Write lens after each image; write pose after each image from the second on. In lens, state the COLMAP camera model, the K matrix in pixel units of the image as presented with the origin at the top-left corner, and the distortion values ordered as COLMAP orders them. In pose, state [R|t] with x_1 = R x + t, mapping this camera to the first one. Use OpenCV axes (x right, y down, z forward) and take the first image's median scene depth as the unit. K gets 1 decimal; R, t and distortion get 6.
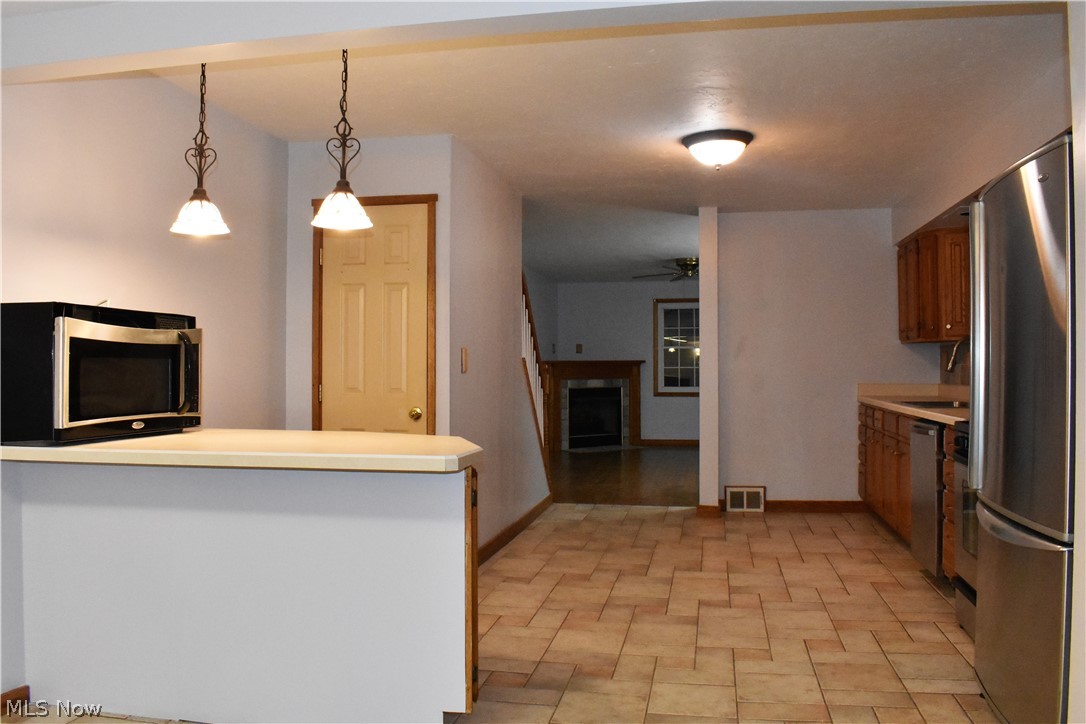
lens RADIAL K [[856.2, 0, 548.5], [0, 856.2, 363.5], [0, 0, 1]] dist [-0.092878, -0.004863]
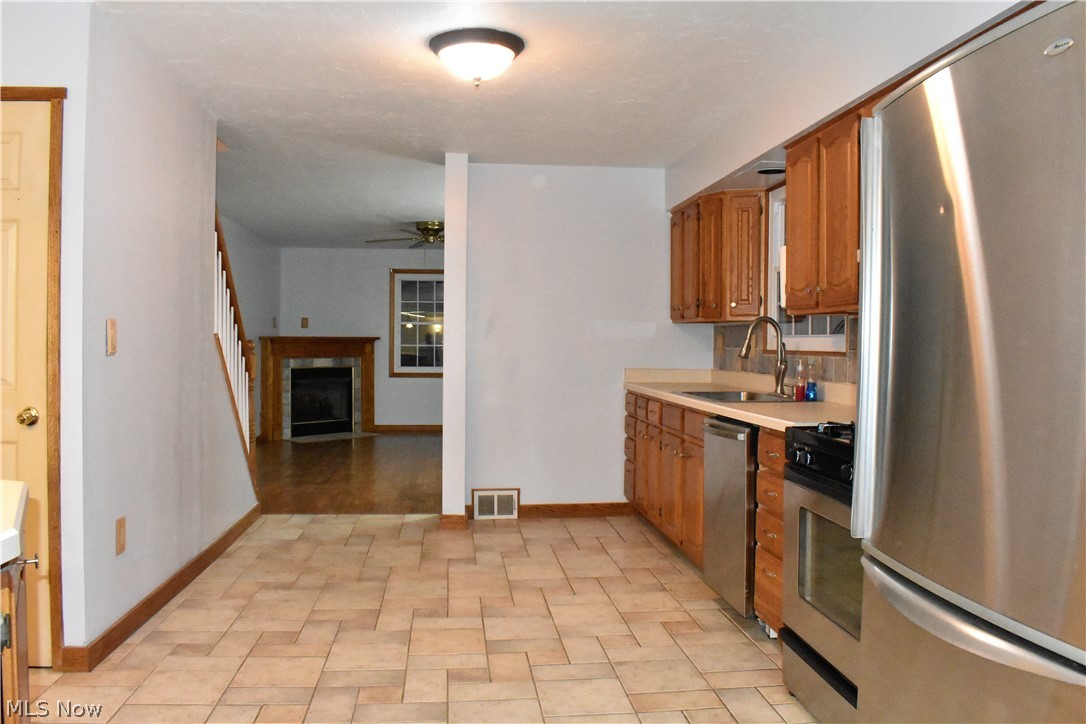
lens RADIAL K [[856.2, 0, 538.9], [0, 856.2, 359.0], [0, 0, 1]] dist [-0.092878, -0.004863]
pose [[0.957074, 0.006280, 0.289777, 0.030253], [-0.012990, 0.999690, 0.021239, -0.004199], [-0.289553, -0.024092, 0.956859, 0.214963]]
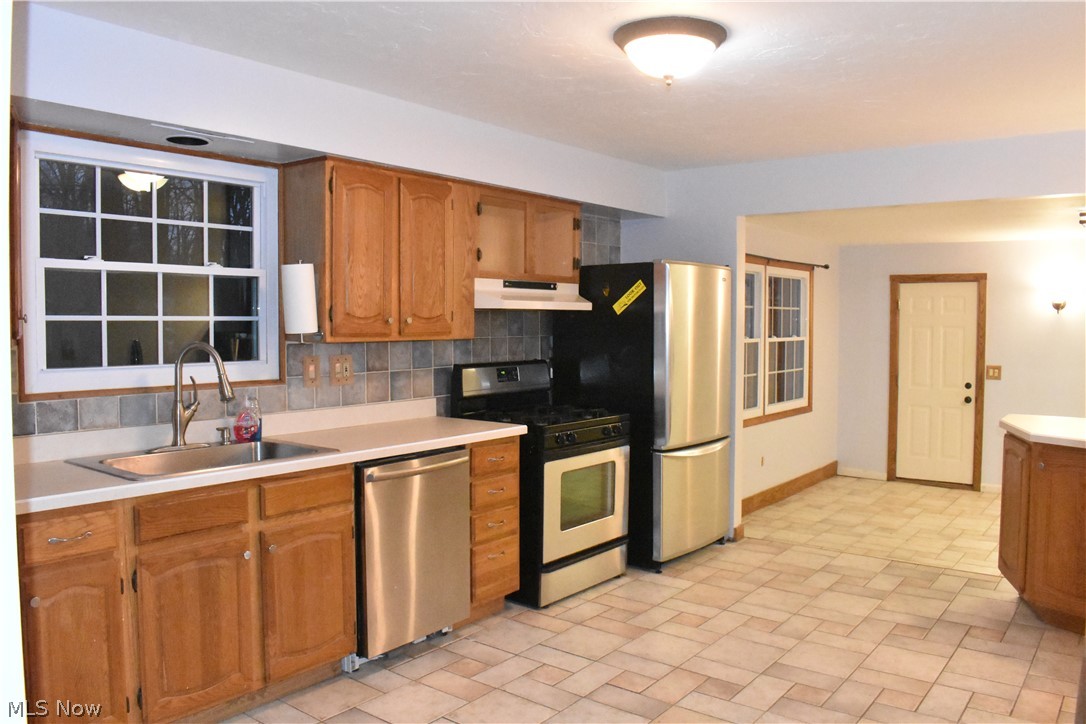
lens RADIAL K [[856.2, 0, 537.9], [0, 856.2, 360.6], [0, 0, 1]] dist [-0.092878, -0.004863]
pose [[-0.889868, -0.022489, 0.455664, -0.002897], [-0.000318, 0.998815, 0.048675, -0.044618], [-0.456219, 0.043170, -0.888820, 1.297879]]
